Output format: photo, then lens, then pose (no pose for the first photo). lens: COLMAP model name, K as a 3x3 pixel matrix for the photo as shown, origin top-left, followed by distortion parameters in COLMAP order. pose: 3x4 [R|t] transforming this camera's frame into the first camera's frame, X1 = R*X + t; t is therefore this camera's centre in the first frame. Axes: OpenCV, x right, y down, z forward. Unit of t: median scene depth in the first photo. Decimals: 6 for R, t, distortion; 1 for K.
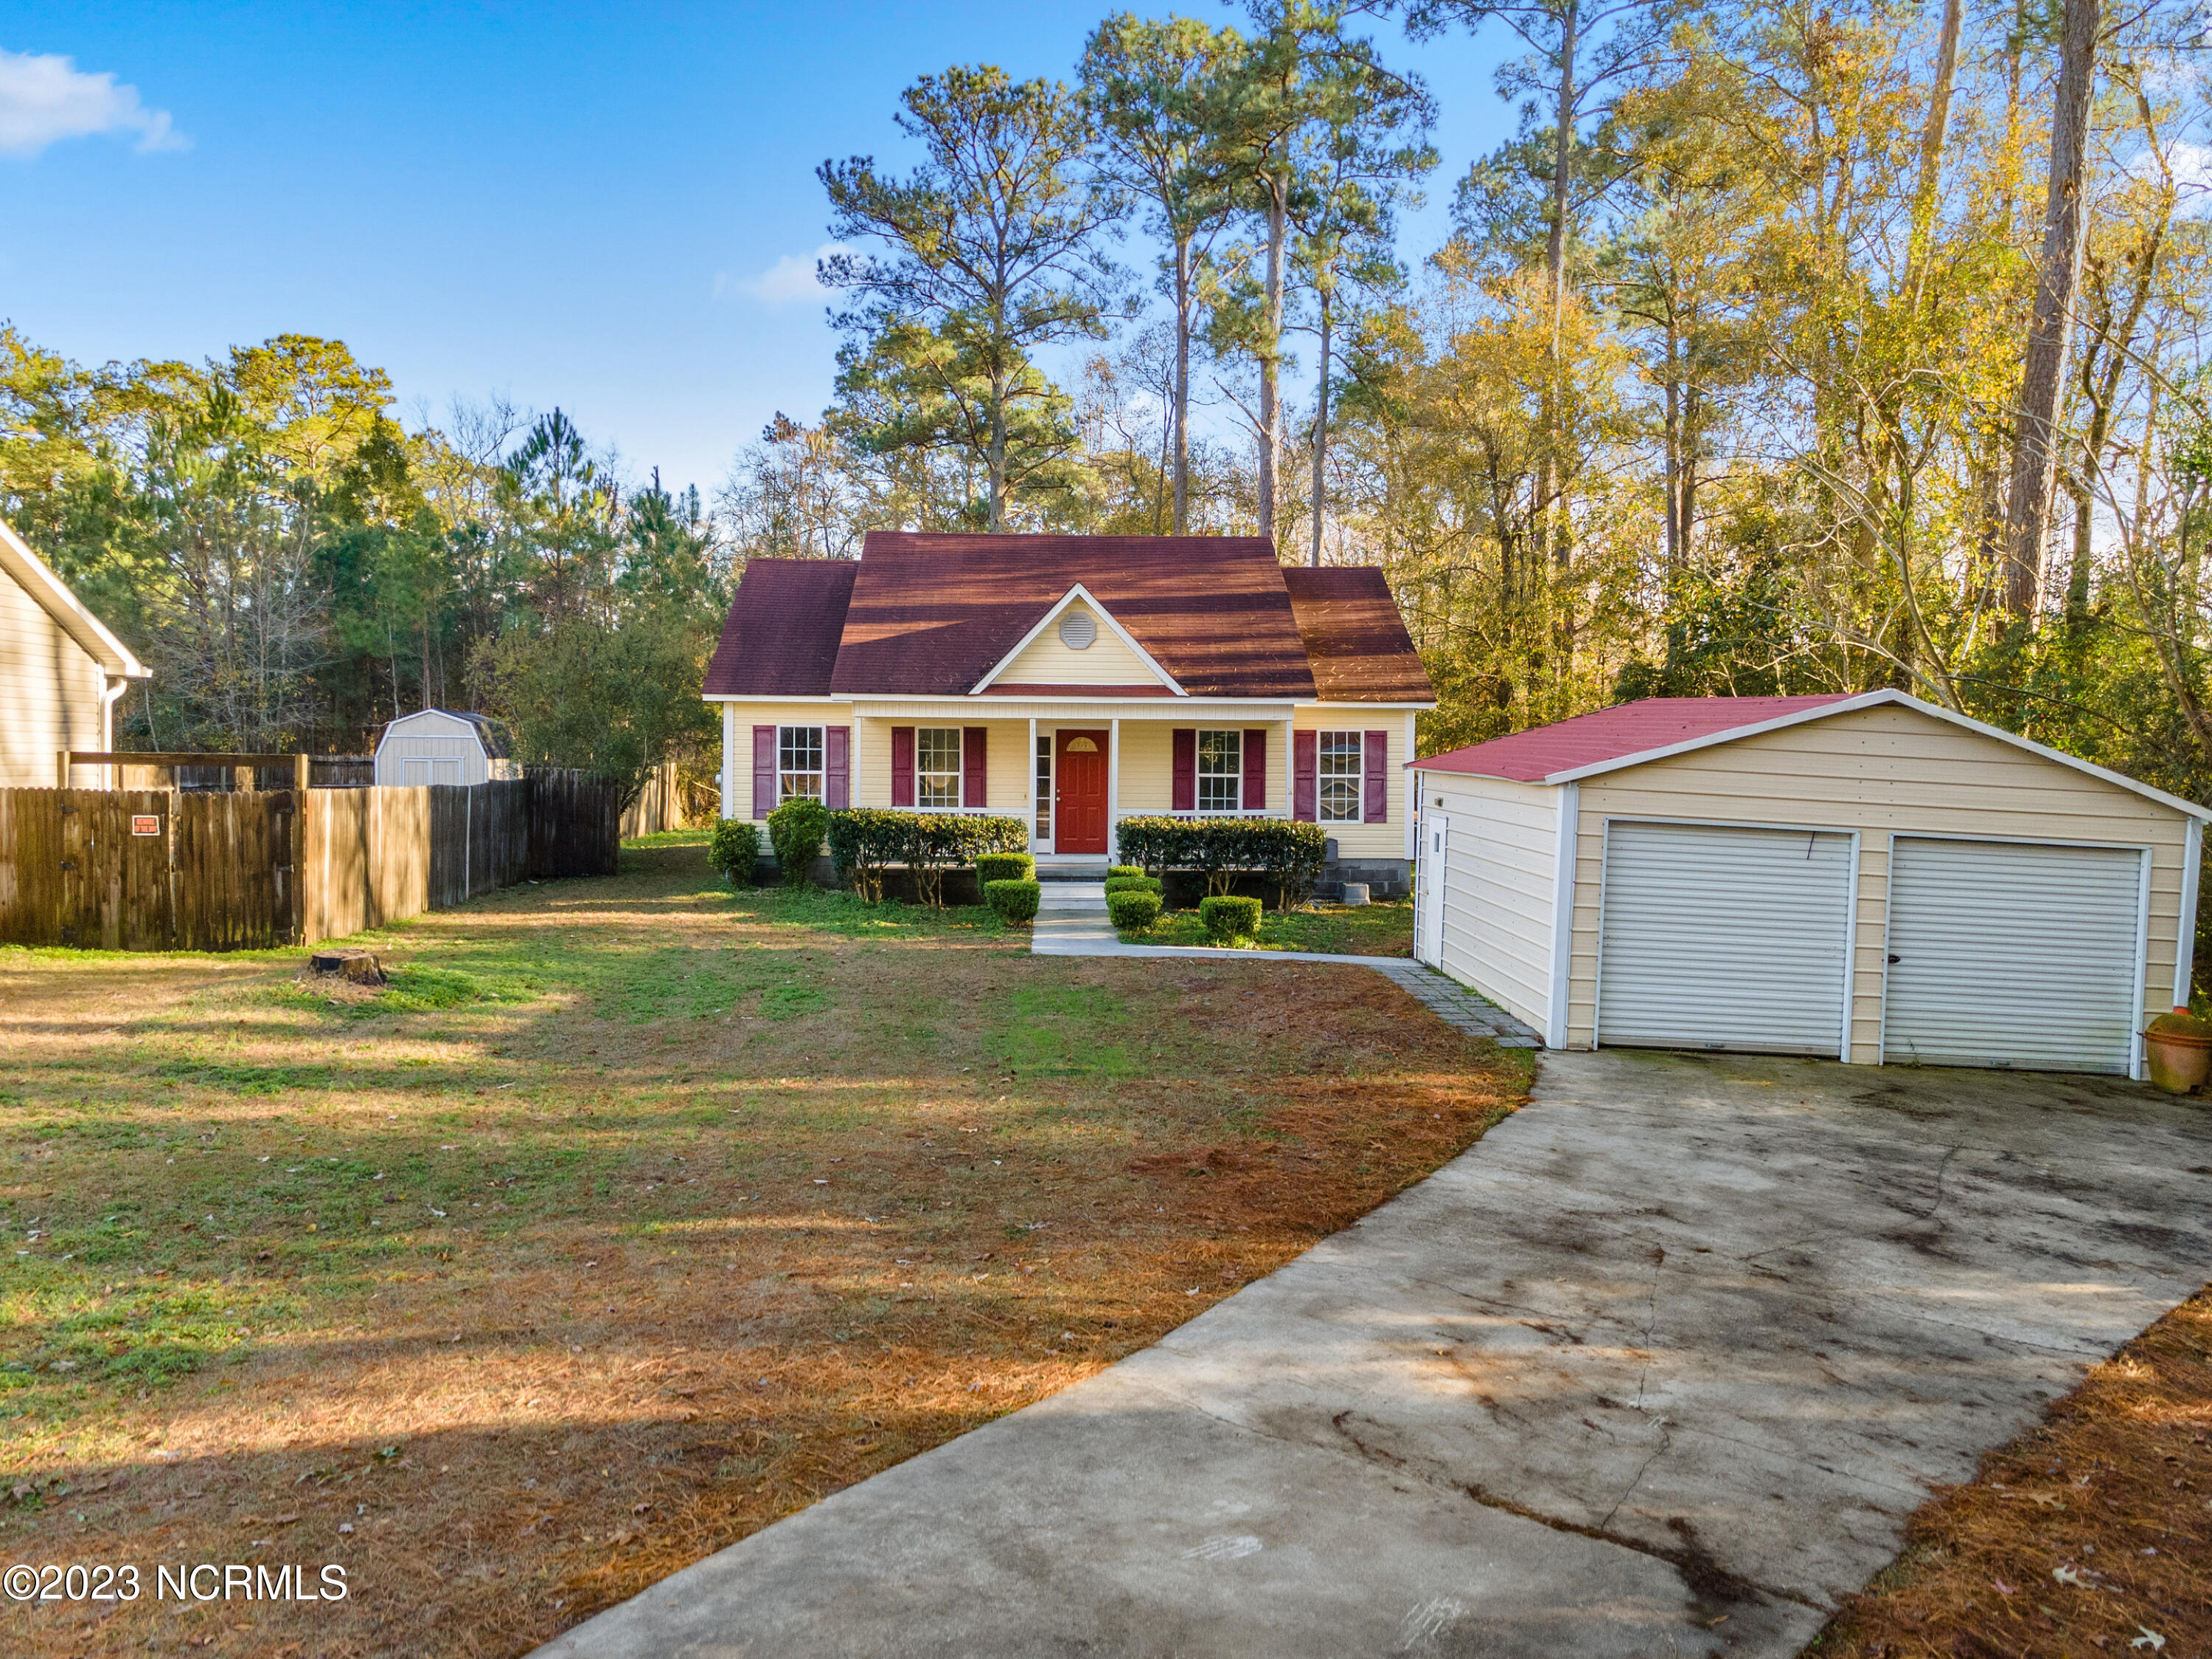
lens RADIAL K [[1633.7, 0, 1092.8], [0, 1633.7, 675.2], [0, 0, 1]] dist [0.042380, 0.011848]
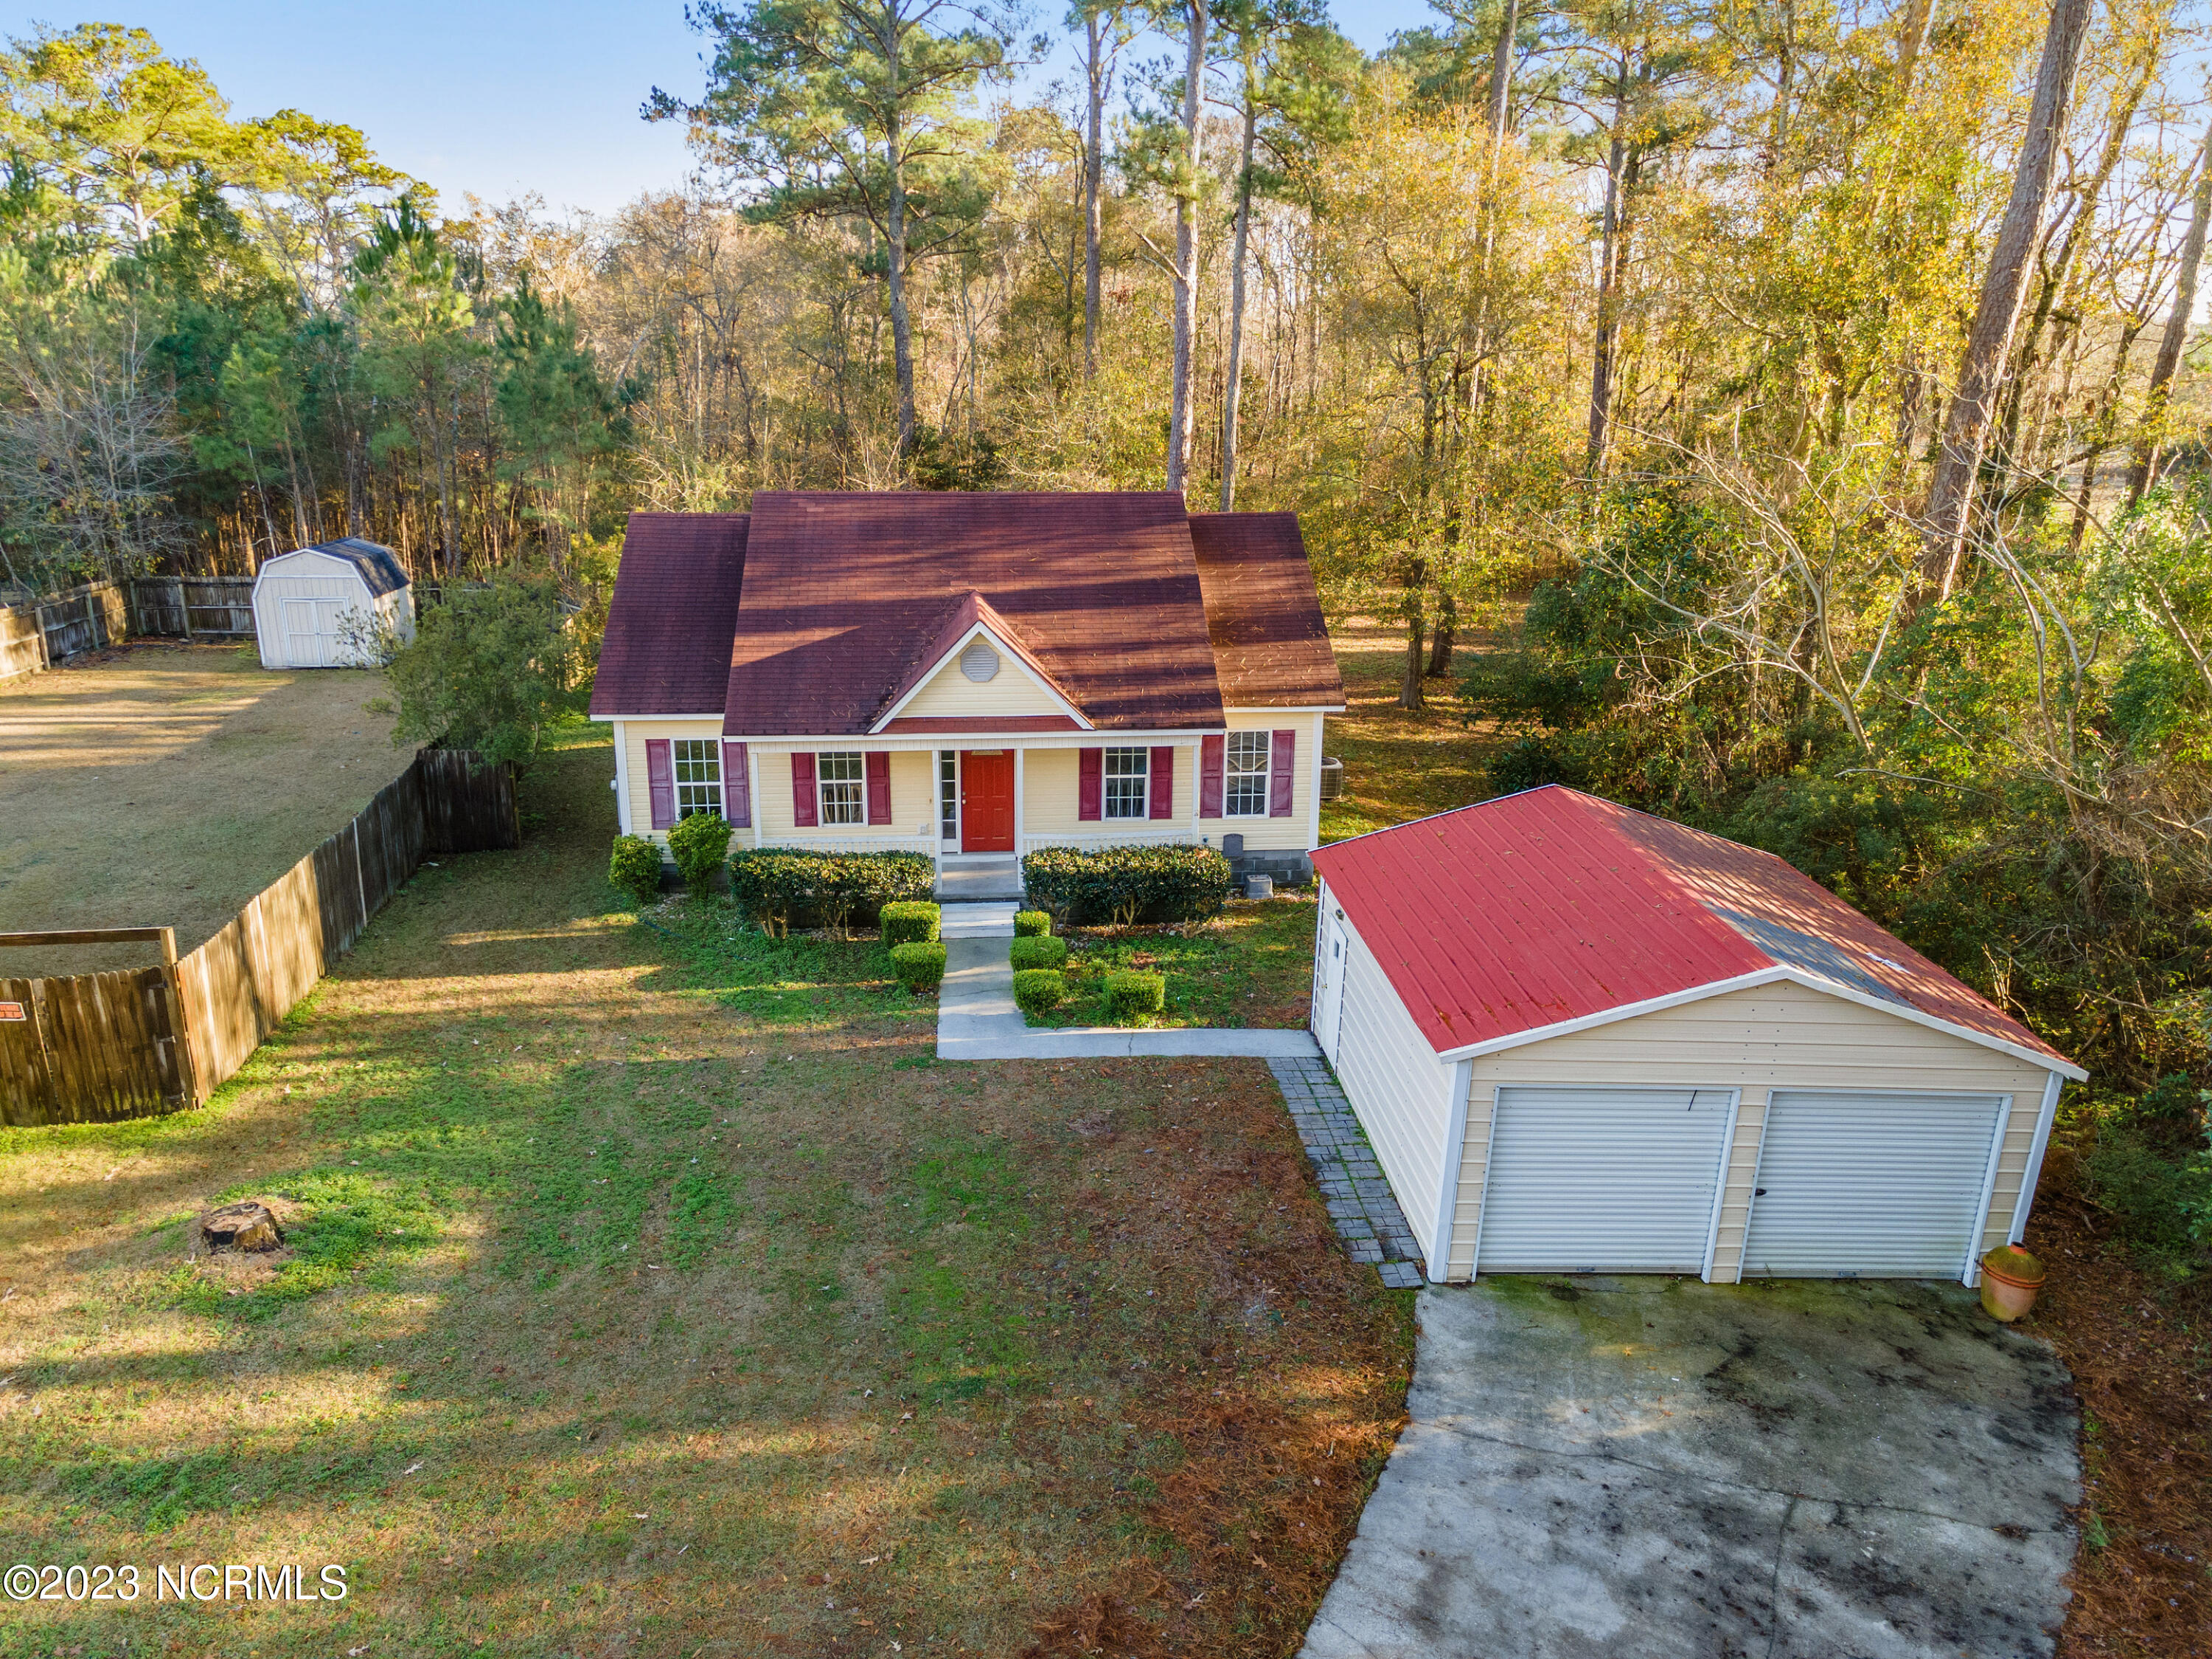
lens RADIAL K [[1633.7, 0, 1092.1], [0, 1633.7, 725.4], [0, 0, 1]] dist [0.042380, 0.011848]
pose [[0.998800, -0.014670, 0.046734, 0.011077], [0.001904, 0.965004, 0.262229, -0.230924], [-0.048945, -0.261825, 0.963873, 0.054674]]
